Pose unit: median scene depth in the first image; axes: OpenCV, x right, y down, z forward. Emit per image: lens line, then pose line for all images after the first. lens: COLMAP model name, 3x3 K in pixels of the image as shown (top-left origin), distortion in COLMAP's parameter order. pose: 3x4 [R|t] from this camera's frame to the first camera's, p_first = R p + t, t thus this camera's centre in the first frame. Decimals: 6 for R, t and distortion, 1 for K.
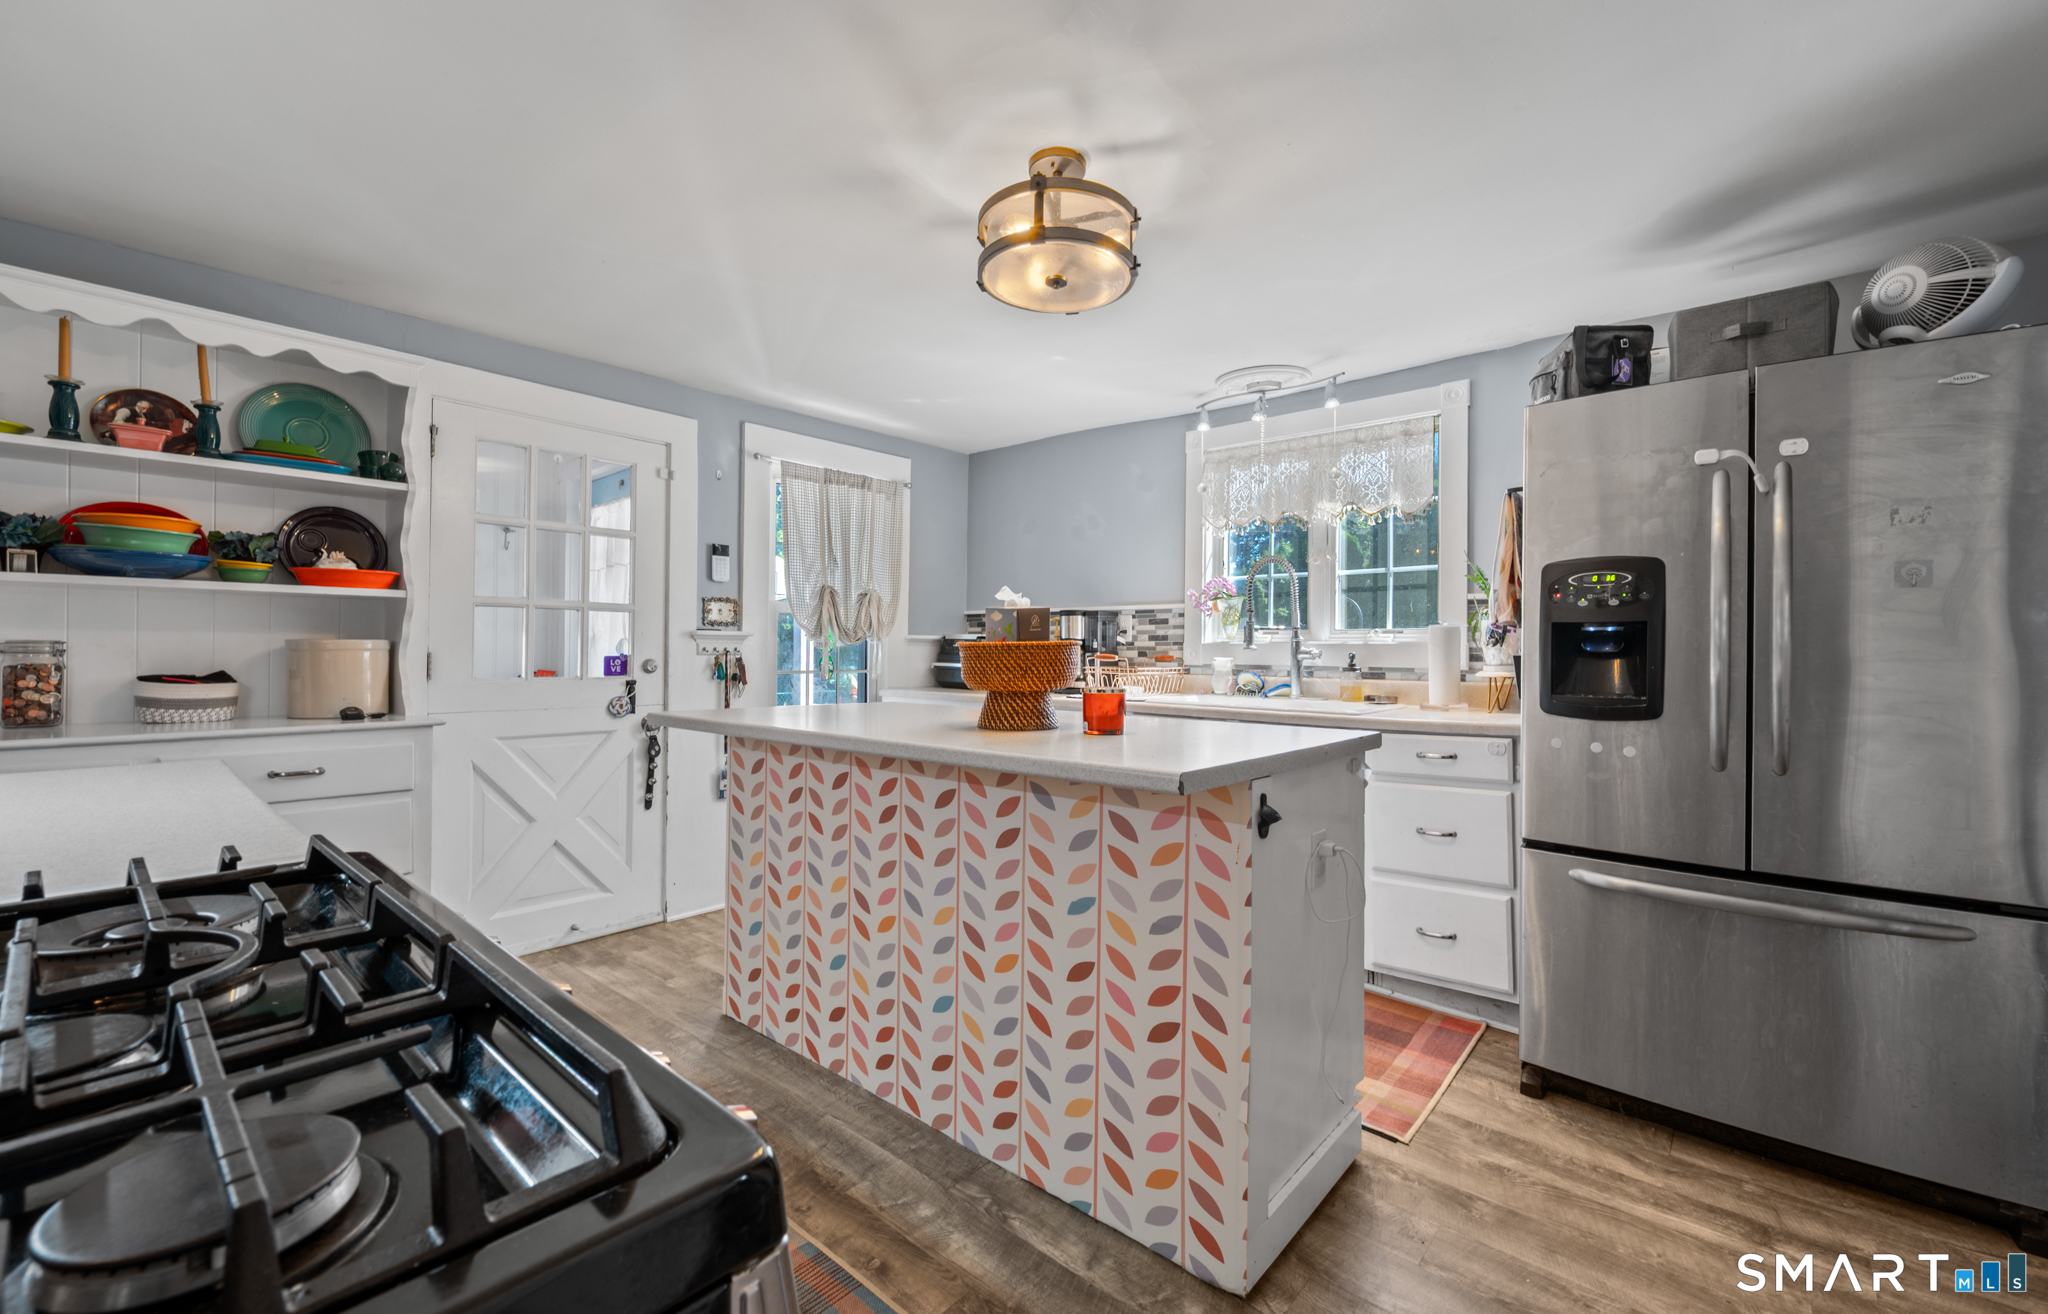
lens RADIAL K [[841.4, 0, 1029.5], [0, 841.4, 651.5], [0, 0, 1]] dist [0.001009, 0.000160]
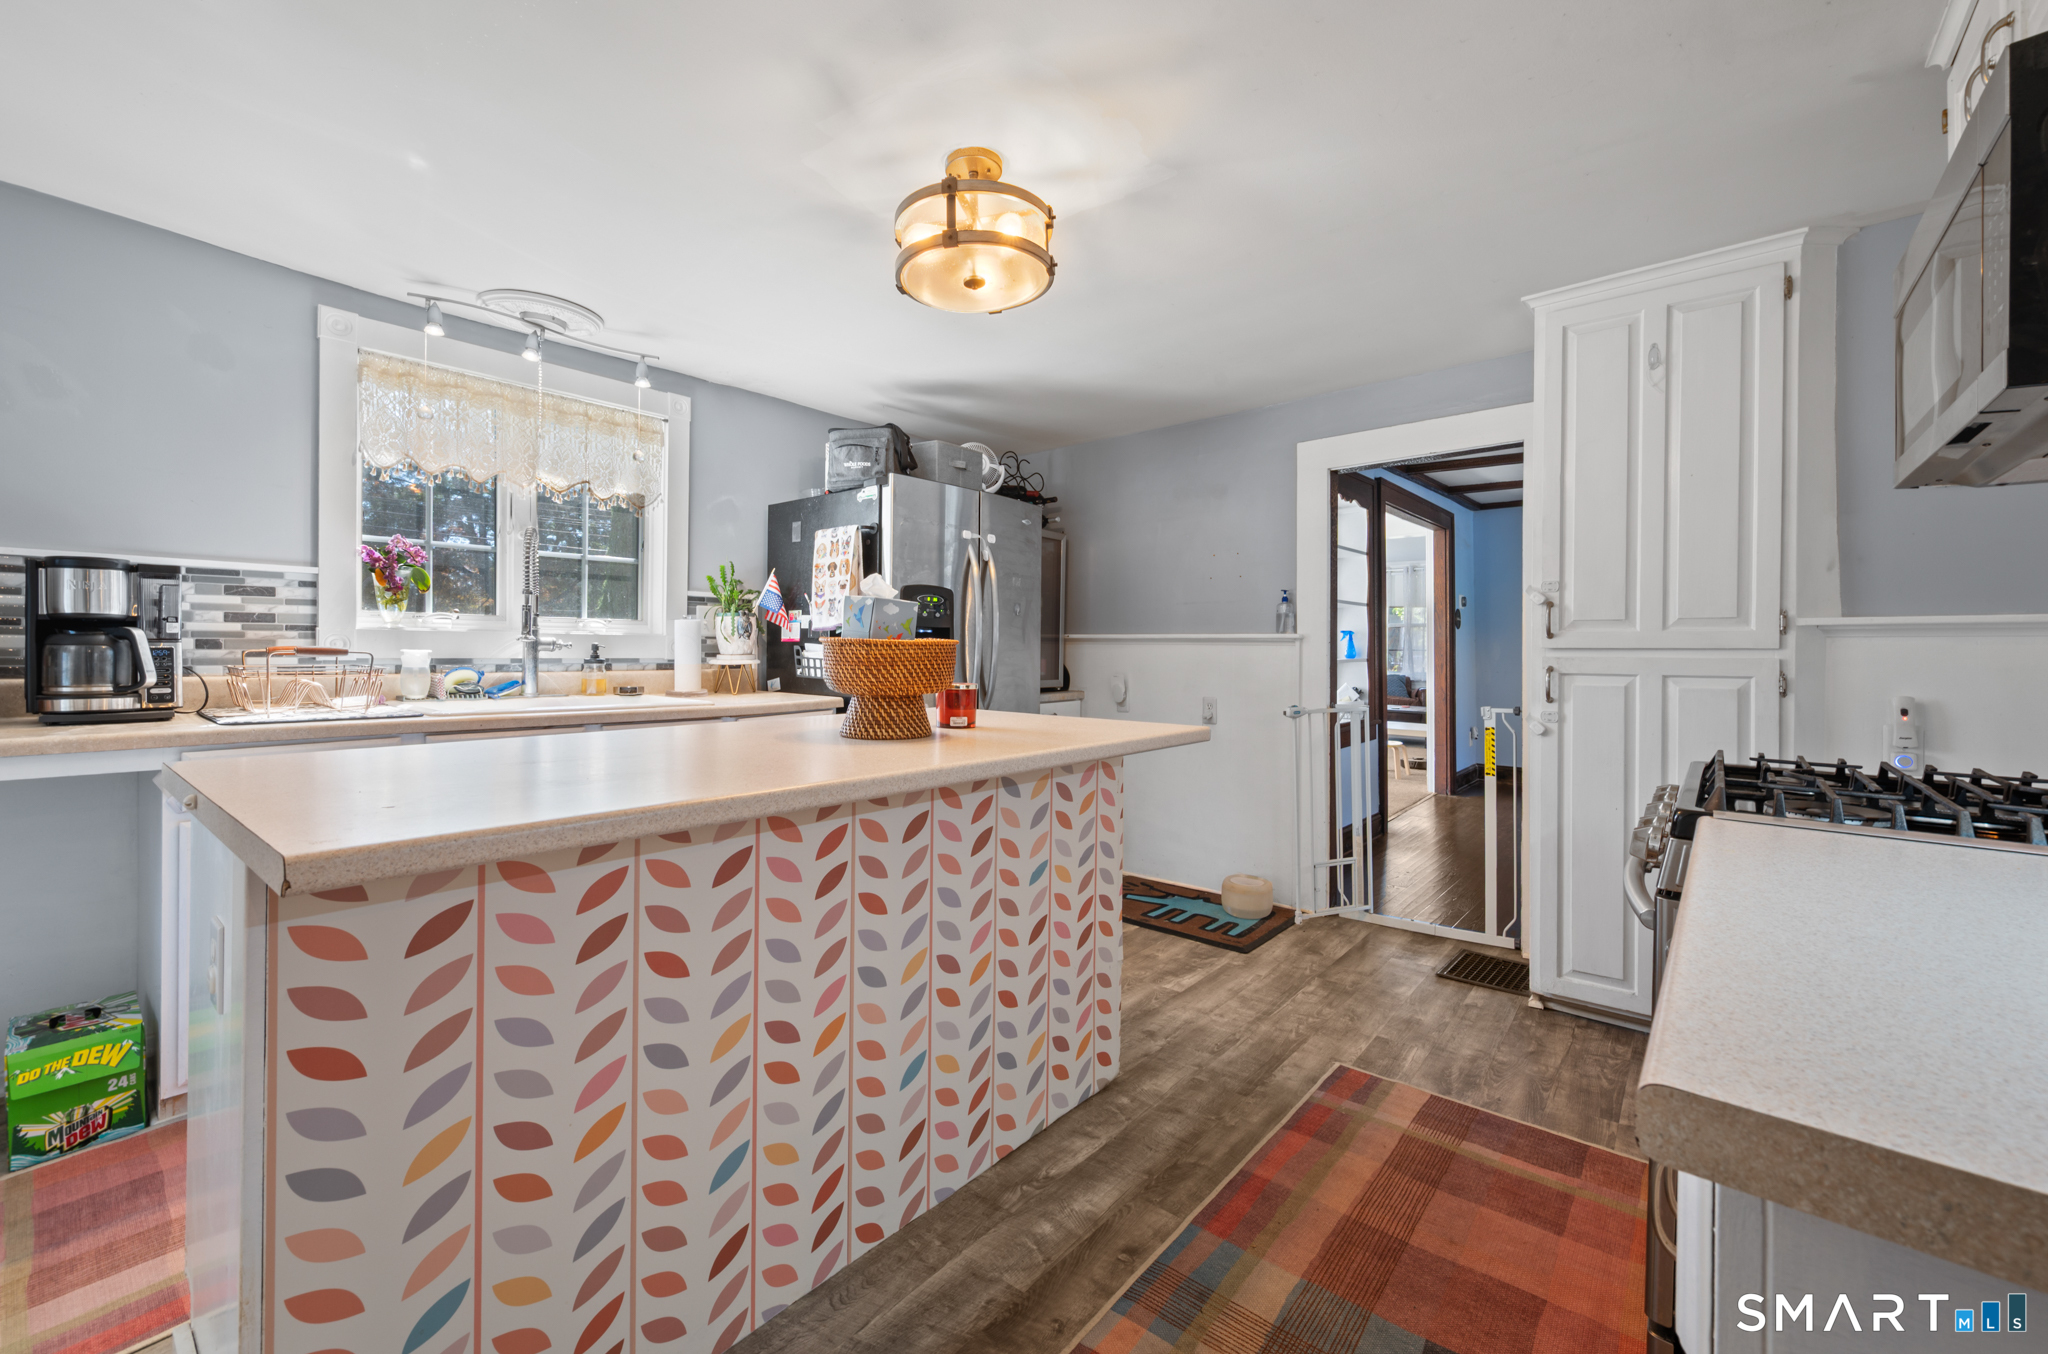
lens RADIAL K [[817.6, 0, 1024.9], [0, 817.6, 658.3], [0, 0, 1]] dist [-0.001361, -0.000261]
pose [[-0.009504, -0.021111, 0.999732, -0.858990], [-0.011332, 0.999715, 0.021003, -0.010335], [-0.999891, -0.011129, -0.009740, 0.848609]]
